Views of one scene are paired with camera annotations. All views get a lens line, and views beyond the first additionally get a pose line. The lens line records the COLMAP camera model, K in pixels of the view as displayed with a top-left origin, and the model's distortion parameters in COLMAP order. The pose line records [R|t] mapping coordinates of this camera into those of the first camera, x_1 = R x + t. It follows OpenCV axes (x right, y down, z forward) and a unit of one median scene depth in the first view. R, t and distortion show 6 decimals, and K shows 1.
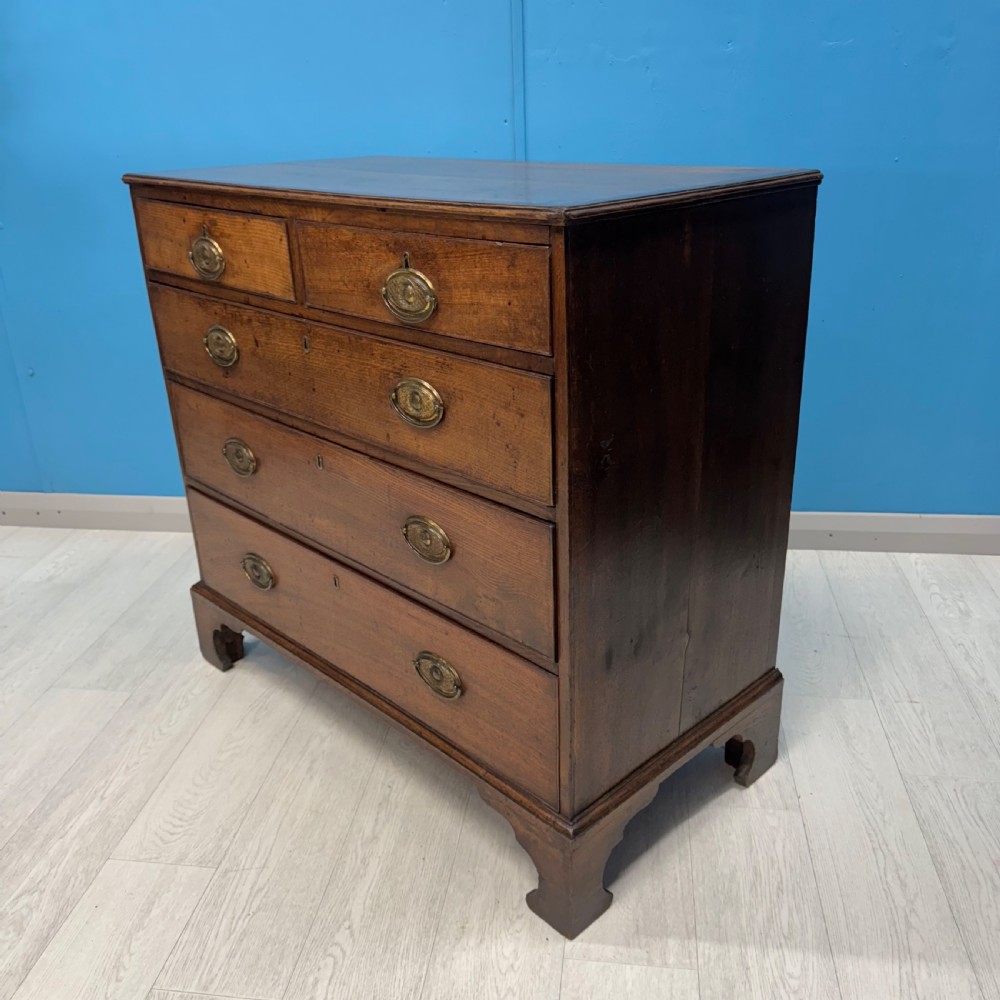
lens RADIAL K [[985.5, 0, 494.2], [0, 985.5, 490.0], [0, 0, 1]] dist [0.037105, 0.000000]
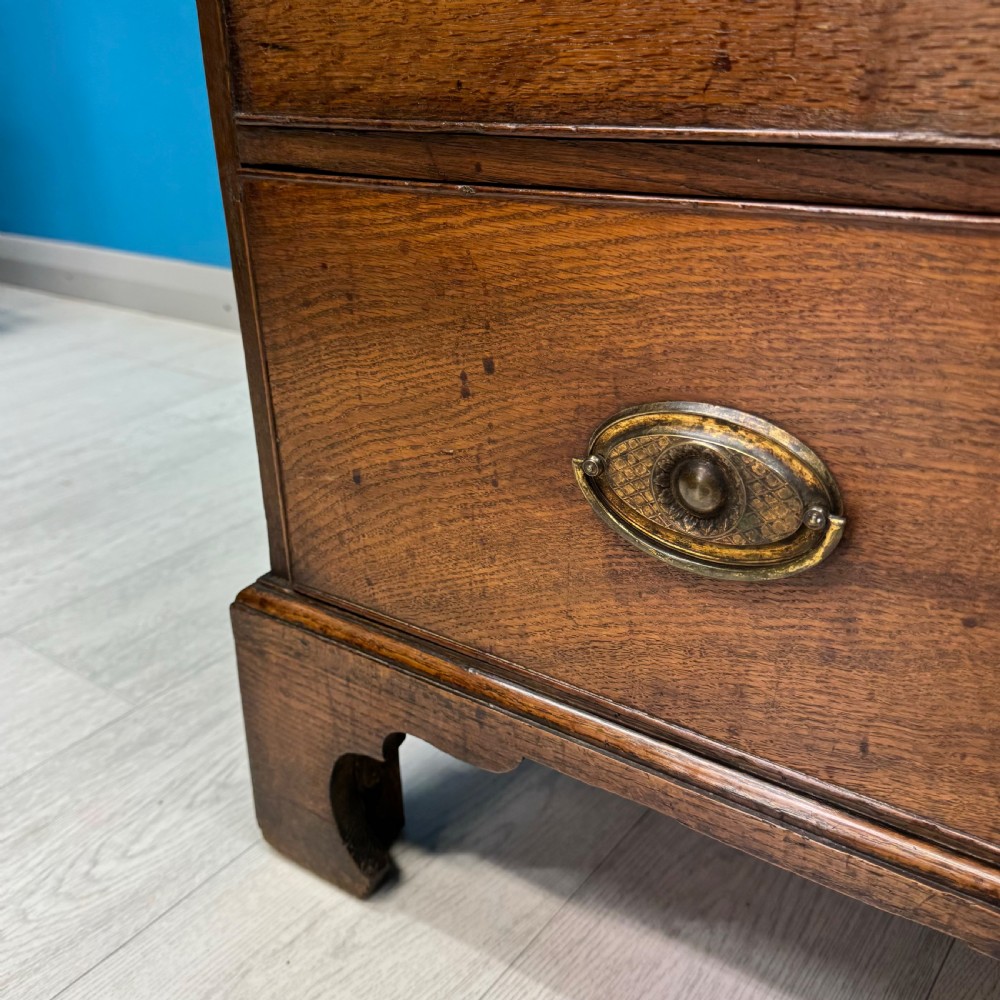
lens RADIAL K [[1131.1, 0, 453.4], [0, 1131.1, 476.3], [0, 0, 1]] dist [0.075426, 0.000000]
pose [[0.989326, -0.052976, 0.135750, -0.420747], [0.053522, 0.998567, -0.000371, 0.099330], [-0.135536, 0.007632, 0.990743, 0.997656]]
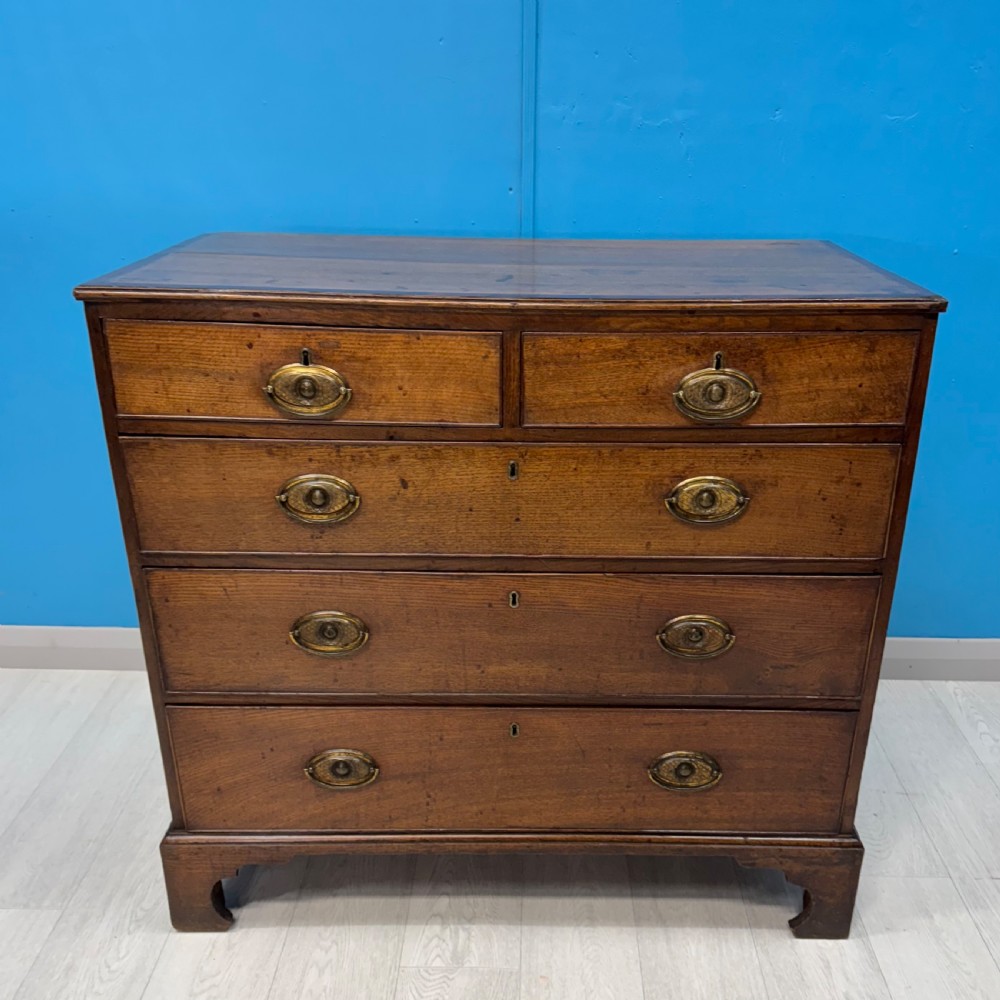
lens RADIAL K [[1080.6, 0, 530.3], [0, 1080.6, 571.6], [0, 0, 1]] dist [0.077129, 0.000000]
pose [[0.686419, -0.255960, 0.680671, -0.898809], [0.241789, 0.963087, 0.118329, -0.179113], [-0.685833, 0.083356, 0.722970, 0.315916]]
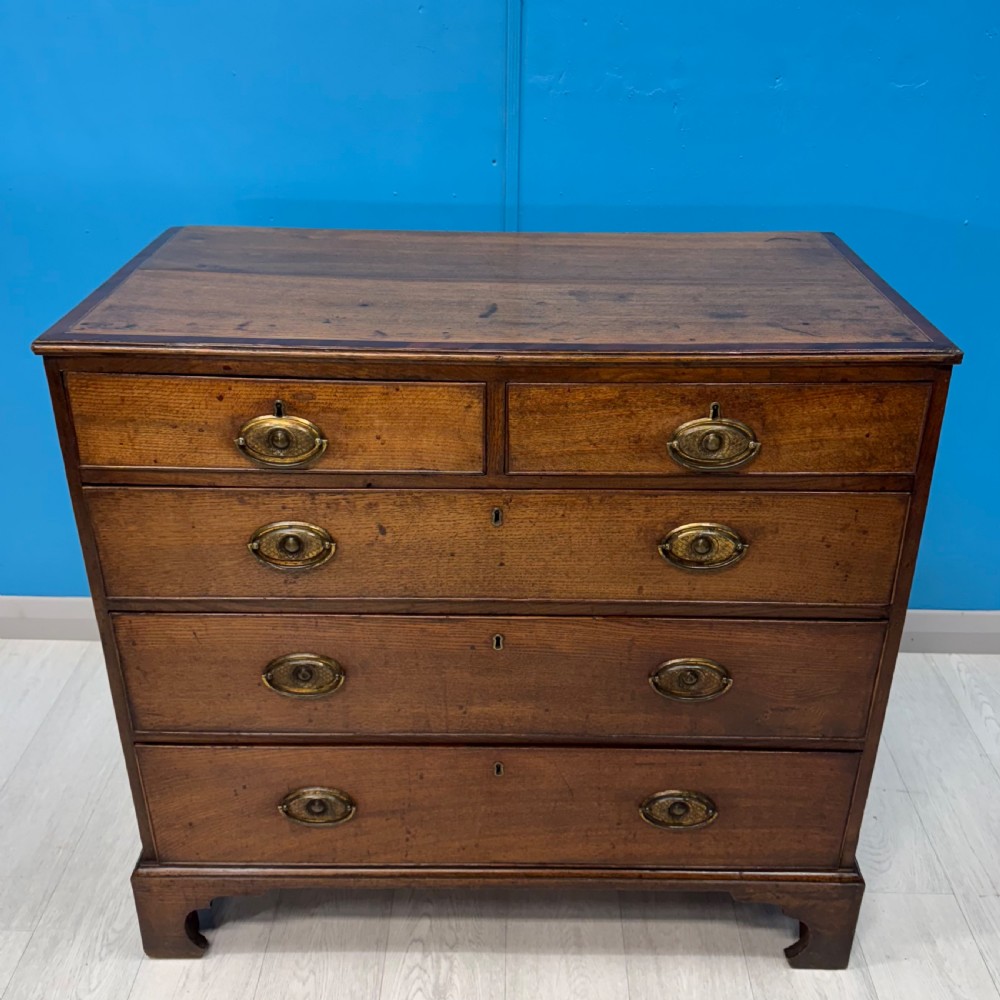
lens RADIAL K [[1080.6, 0, 498.4], [0, 1080.6, 447.3], [0, 0, 1]] dist [0.077129, 0.000000]
pose [[0.695159, -0.276638, 0.663495, -0.814212], [0.243637, 0.959028, 0.144593, -0.351082], [-0.676309, 0.061137, 0.734076, 0.343665]]
